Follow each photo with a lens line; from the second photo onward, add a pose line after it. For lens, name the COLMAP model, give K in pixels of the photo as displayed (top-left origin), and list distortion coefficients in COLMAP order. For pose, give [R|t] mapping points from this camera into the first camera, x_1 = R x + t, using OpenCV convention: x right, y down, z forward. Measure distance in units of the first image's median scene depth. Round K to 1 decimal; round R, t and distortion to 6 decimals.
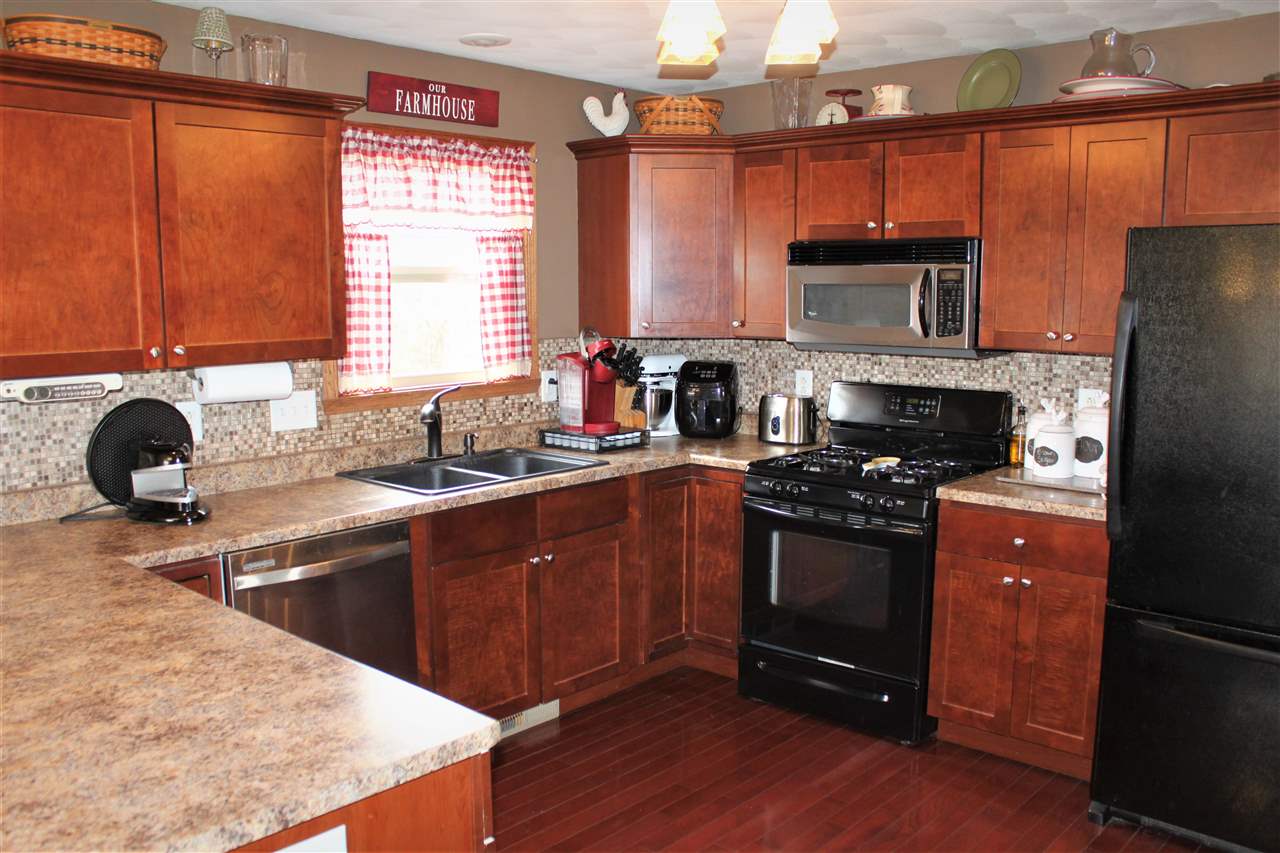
lens RADIAL K [[1085.6, 0, 637.8], [0, 1085.6, 456.9], [0, 0, 1]] dist [-0.153231, 0.114733]
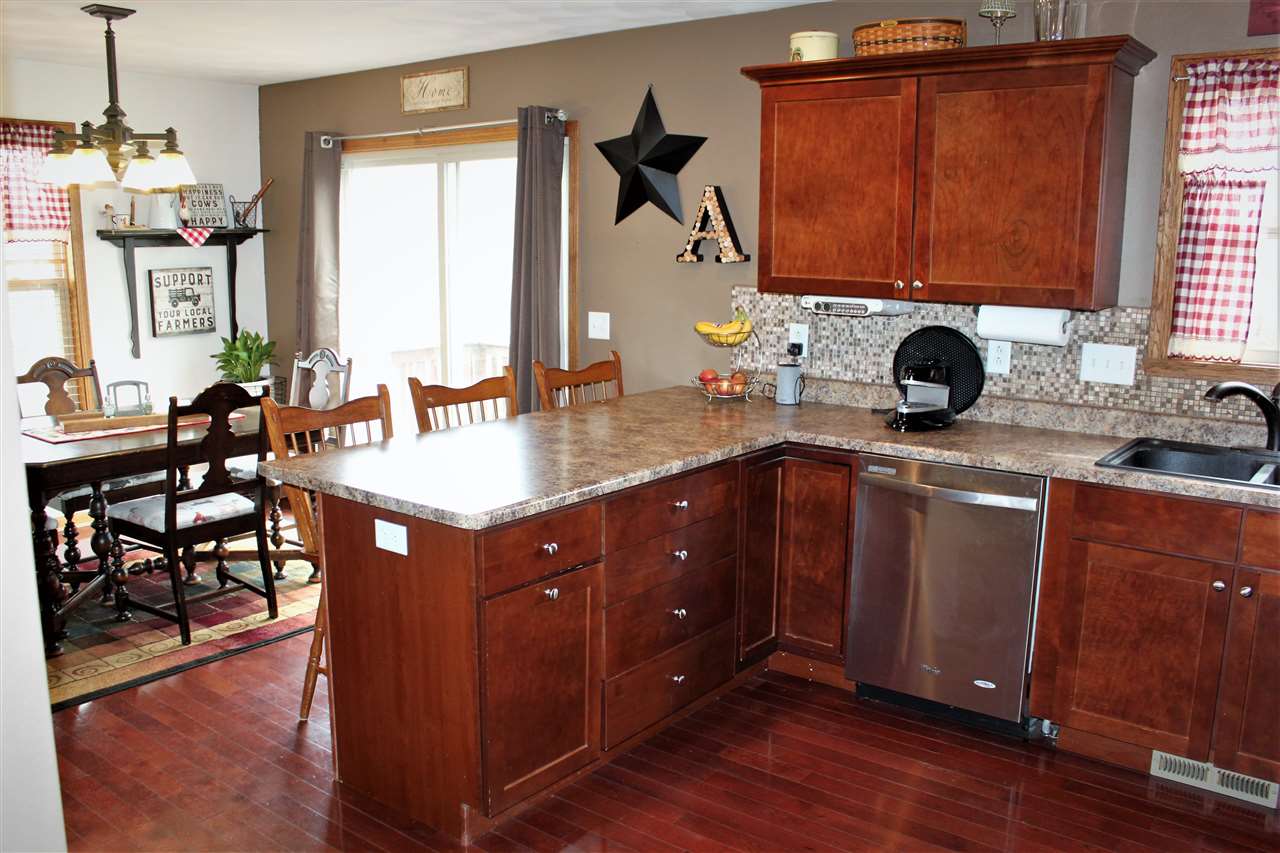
lens RADIAL K [[1085.6, 0, 637.8], [0, 1085.6, 456.9], [0, 0, 1]] dist [-0.153231, 0.114733]
pose [[0.067457, 0.200665, -0.977335, 0.649213], [-0.164048, 0.968465, 0.187521, -0.075051], [0.984143, 0.147680, 0.098249, 0.510929]]
